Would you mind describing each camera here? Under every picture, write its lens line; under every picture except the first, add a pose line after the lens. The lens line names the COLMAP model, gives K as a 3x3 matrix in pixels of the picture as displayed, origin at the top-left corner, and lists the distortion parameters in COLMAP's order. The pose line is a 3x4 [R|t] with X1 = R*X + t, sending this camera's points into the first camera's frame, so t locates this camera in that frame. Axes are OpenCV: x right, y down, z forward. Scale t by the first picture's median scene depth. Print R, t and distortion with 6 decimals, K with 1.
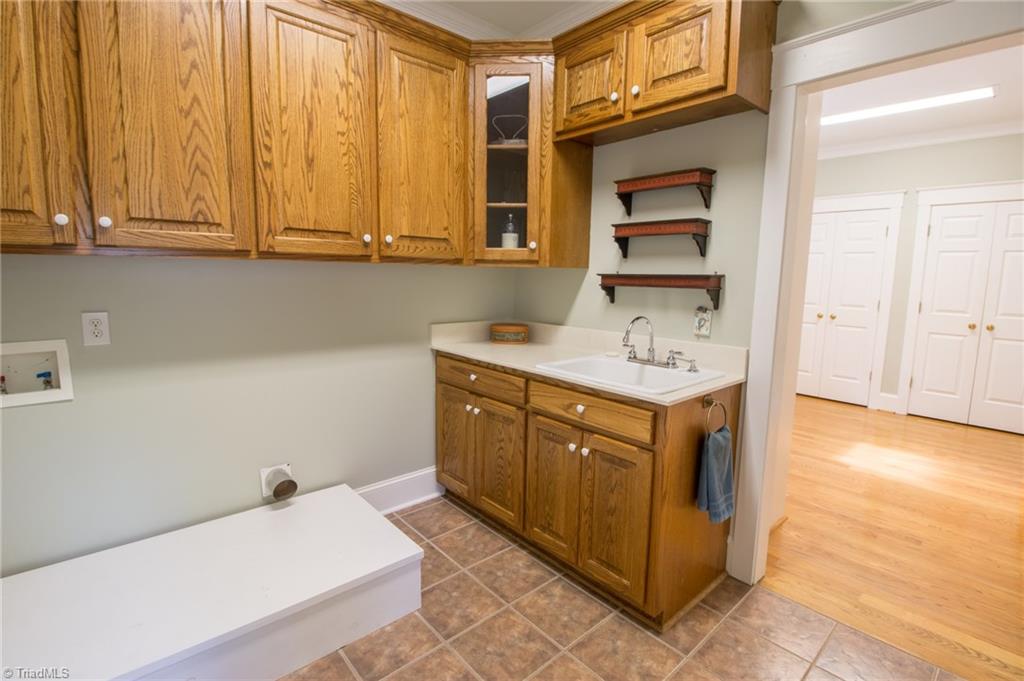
lens RADIAL K [[479.4, 0, 512.1], [0, 479.4, 334.5], [0, 0, 1]] dist [0.004151, 0.000232]
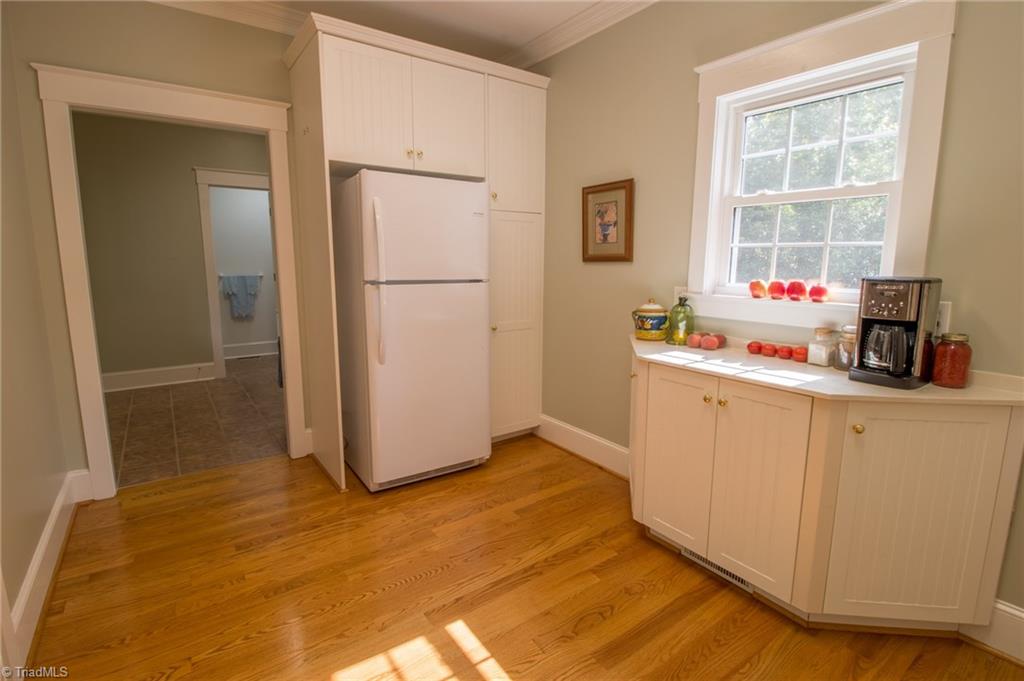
lens RADIAL K [[479.4, 0, 511.1], [0, 479.4, 338.7], [0, 0, 1]] dist [0.004151, 0.000232]
pose [[-0.099235, 0.128430, -0.986741, 1.461113], [-0.134888, 0.980746, 0.141215, -0.120798], [0.985879, 0.147113, -0.080001, 1.363254]]
